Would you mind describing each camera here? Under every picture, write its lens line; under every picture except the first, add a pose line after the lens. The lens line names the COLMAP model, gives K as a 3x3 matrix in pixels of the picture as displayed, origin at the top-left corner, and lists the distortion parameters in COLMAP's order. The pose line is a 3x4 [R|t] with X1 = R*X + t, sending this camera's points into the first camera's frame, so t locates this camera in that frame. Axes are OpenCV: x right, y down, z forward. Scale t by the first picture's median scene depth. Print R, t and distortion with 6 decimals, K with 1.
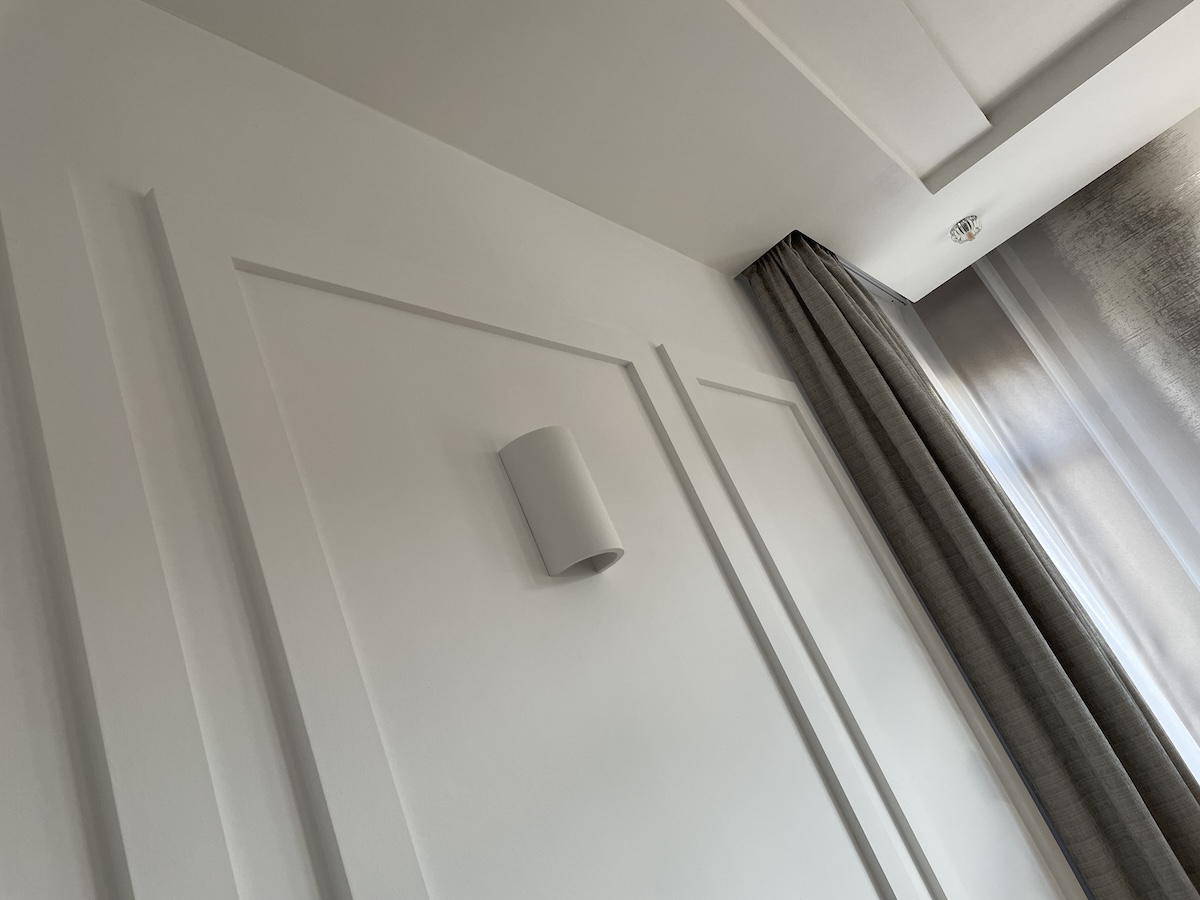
lens RADIAL K [[909.4, 0, 592.0], [0, 909.4, 442.2], [0, 0, 1]] dist [0.097443, -0.127246]
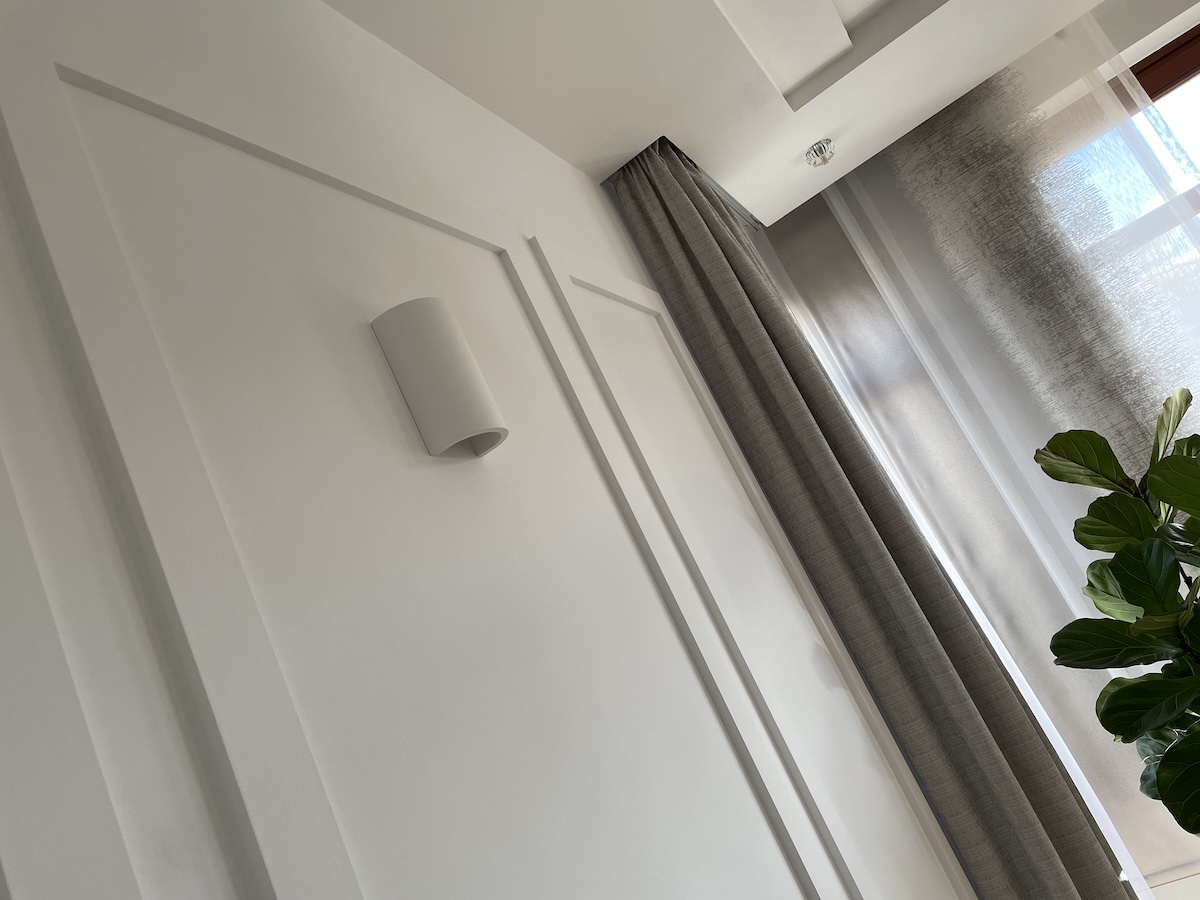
lens RADIAL K [[909.9, 0, 600.0], [0, 909.9, 450.0], [0, 0, 1]] dist [0.101978, -0.125609]
pose [[0.982775, 0.009289, 0.184573, -0.023444], [-0.023125, 0.997067, 0.072951, 0.033752], [-0.183354, -0.075963, 0.980108, 0.024113]]
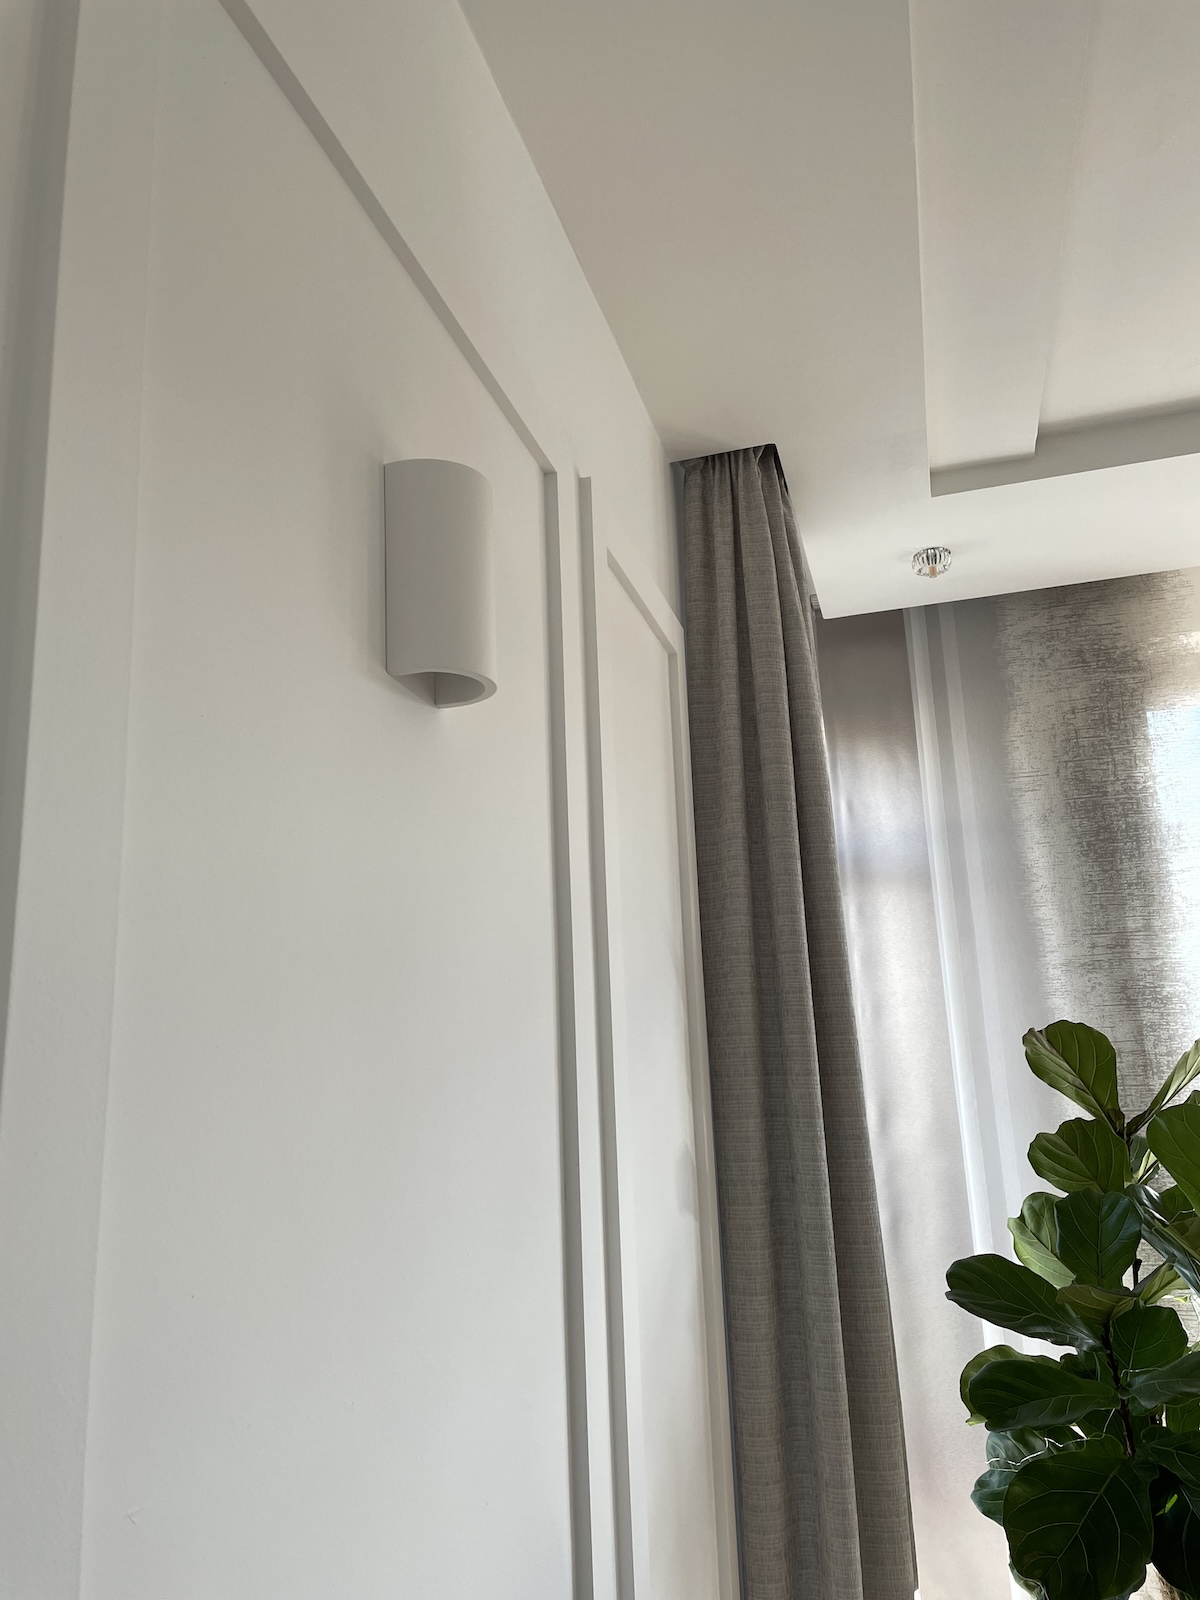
lens RADIAL K [[1213.3, 0, 600.0], [0, 1213.3, 786.3], [0, 0, 1]] dist [0.101978, -0.125609]
pose [[0.855526, 0.430403, 0.287799, -0.064252], [-0.451309, 0.892339, 0.007094, 0.071520], [-0.253761, -0.135955, 0.957665, 0.057458]]
